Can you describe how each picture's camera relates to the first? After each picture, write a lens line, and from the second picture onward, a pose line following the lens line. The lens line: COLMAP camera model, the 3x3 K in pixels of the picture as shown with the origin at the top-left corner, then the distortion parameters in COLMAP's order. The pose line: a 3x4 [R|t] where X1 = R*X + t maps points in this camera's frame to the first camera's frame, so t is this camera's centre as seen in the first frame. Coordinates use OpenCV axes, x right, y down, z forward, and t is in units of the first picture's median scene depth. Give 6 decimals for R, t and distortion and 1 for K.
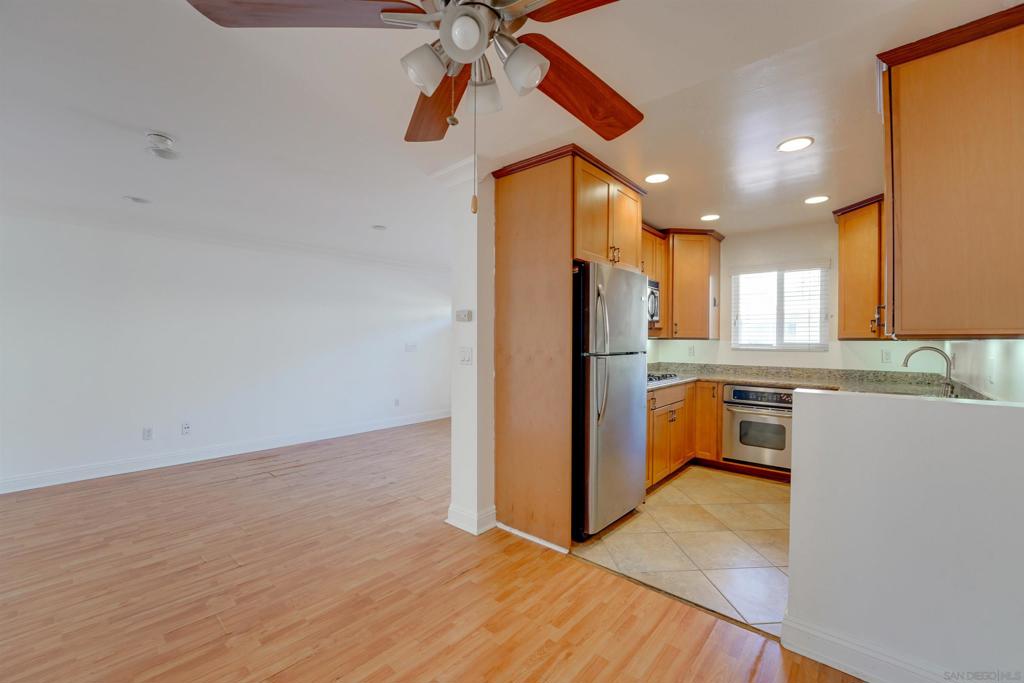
lens RADIAL K [[418.3, 0, 512.0], [0, 418.3, 344.1], [0, 0, 1]] dist [-0.029563, 0.003795]
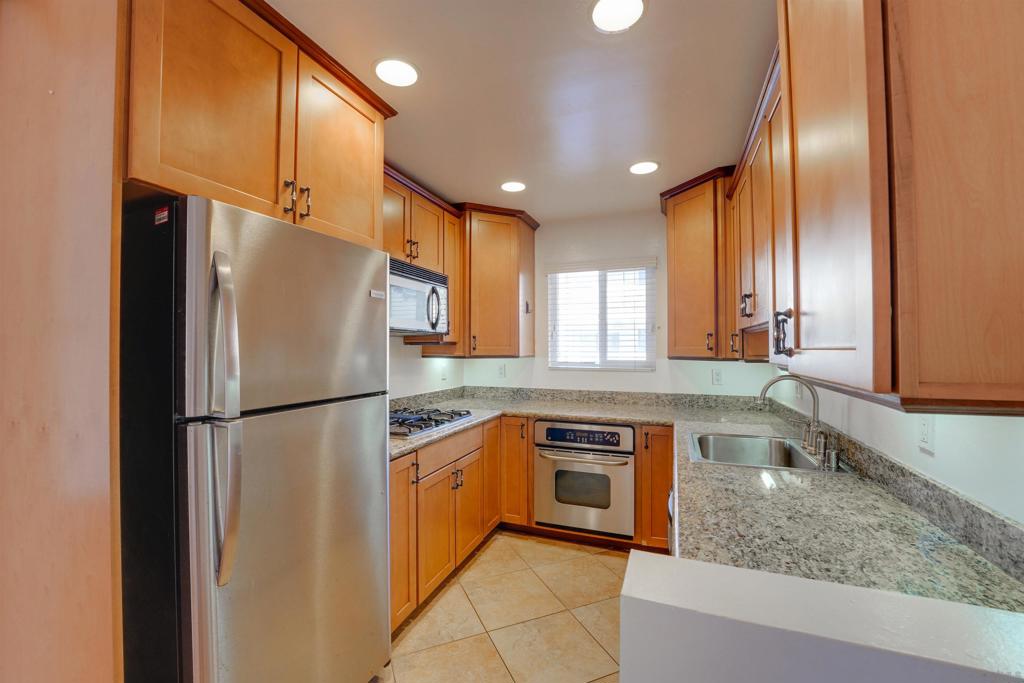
lens RADIAL K [[418.3, 0, 512.0], [0, 418.3, 344.1], [0, 0, 1]] dist [-0.029563, 0.003795]
pose [[0.939351, -0.004179, 0.342931, 0.275305], [0.010113, 0.999828, -0.015516, -0.031299], [-0.342808, 0.018043, 0.939232, 0.403322]]
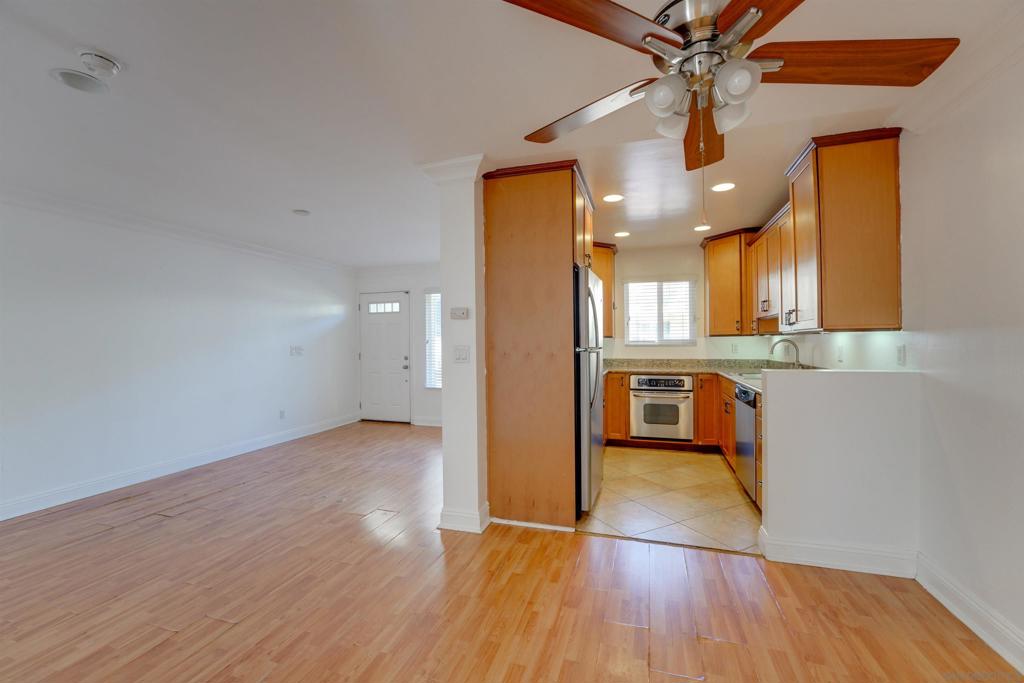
lens RADIAL K [[418.8, 0, 511.5], [0, 418.8, 341.7], [0, 0, 1]] dist [-0.028964, 0.003077]
pose [[0.917739, -0.012445, 0.396989, -0.345460], [0.017150, 0.999818, -0.008304, 0.008090], [-0.396813, 0.014429, 0.917786, 0.039505]]
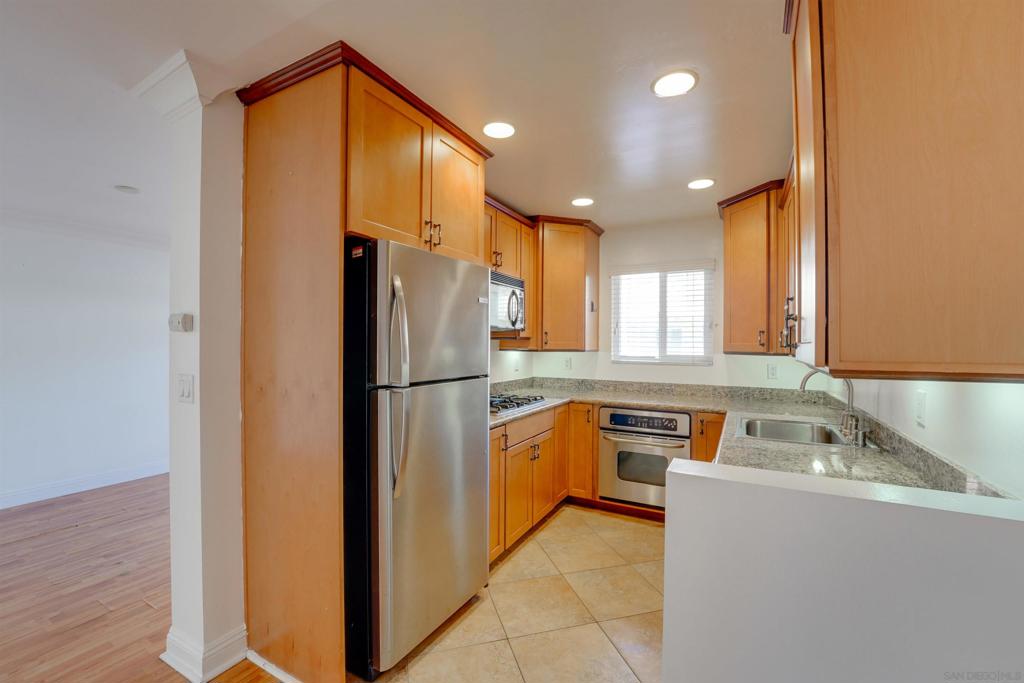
lens RADIAL K [[427.6, 0, 510.7], [0, 427.6, 343.8], [0, 0, 1]] dist [-0.024601, 0.000643]
pose [[0.976345, -0.000019, 0.216217, 0.192026], [0.001579, 0.999974, -0.007041, -0.027407], [-0.216211, 0.007215, 0.976320, 0.262442]]
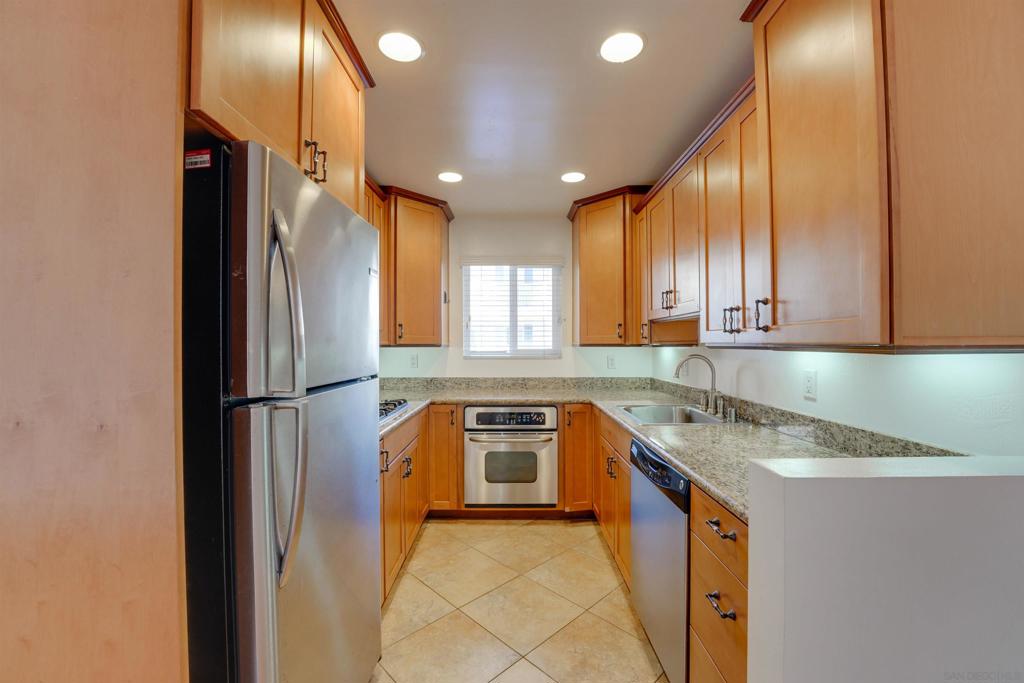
lens RADIAL K [[417.8, 0, 514.1], [0, 417.8, 343.0], [0, 0, 1]] dist [-0.024503, 0.000339]
pose [[0.749141, -0.006405, 0.662380, 0.097346], [0.013300, 0.999897, -0.005373, -0.015034], [-0.662277, 0.012835, 0.749149, 0.464328]]
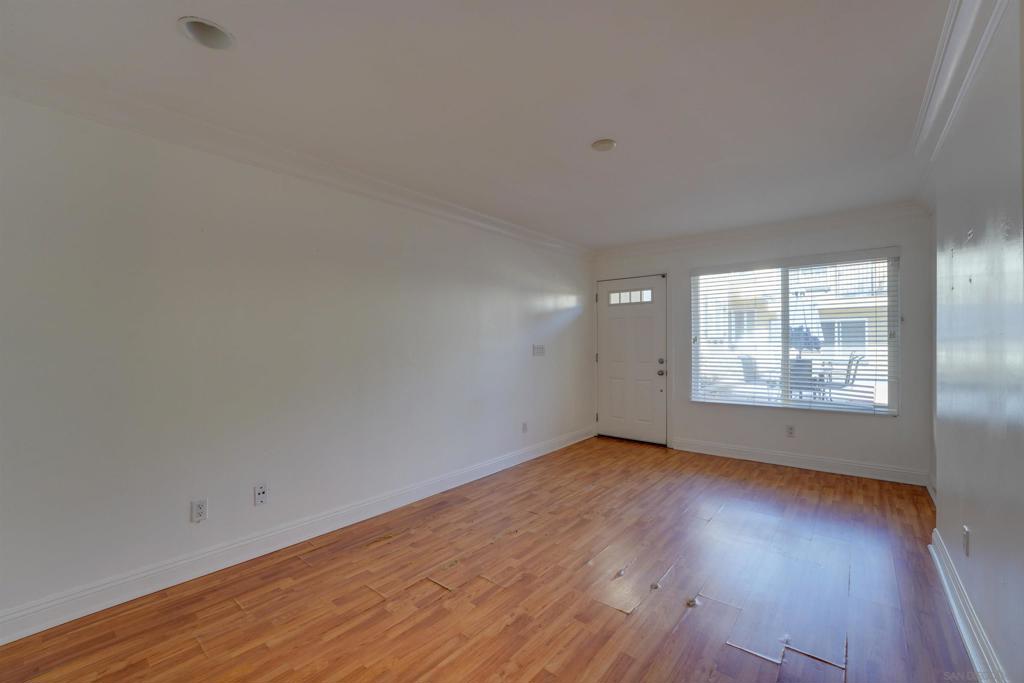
lens RADIAL K [[418.3, 0, 512.0], [0, 418.3, 344.1], [0, 0, 1]] dist [-0.029563, 0.003795]
pose [[0.999560, -0.008969, 0.028271, -0.611028], [0.009166, 0.999934, -0.006868, 0.003475], [-0.028207, 0.007124, 0.999577, 0.553271]]
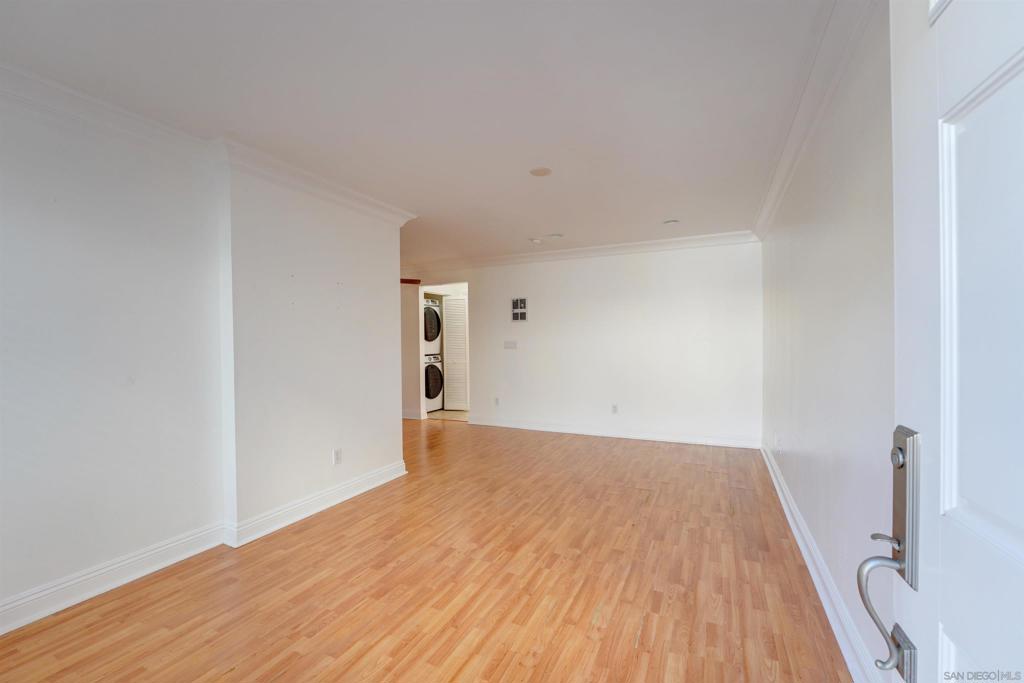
lens RADIAL K [[427.6, 0, 510.7], [0, 427.6, 343.8], [0, 0, 1]] dist [-0.024601, 0.000643]
pose [[-0.961250, 0.008623, -0.275545, -0.094326], [0.004878, 0.999886, 0.014275, -0.007462], [0.275636, 0.012378, -0.961182, 2.191529]]
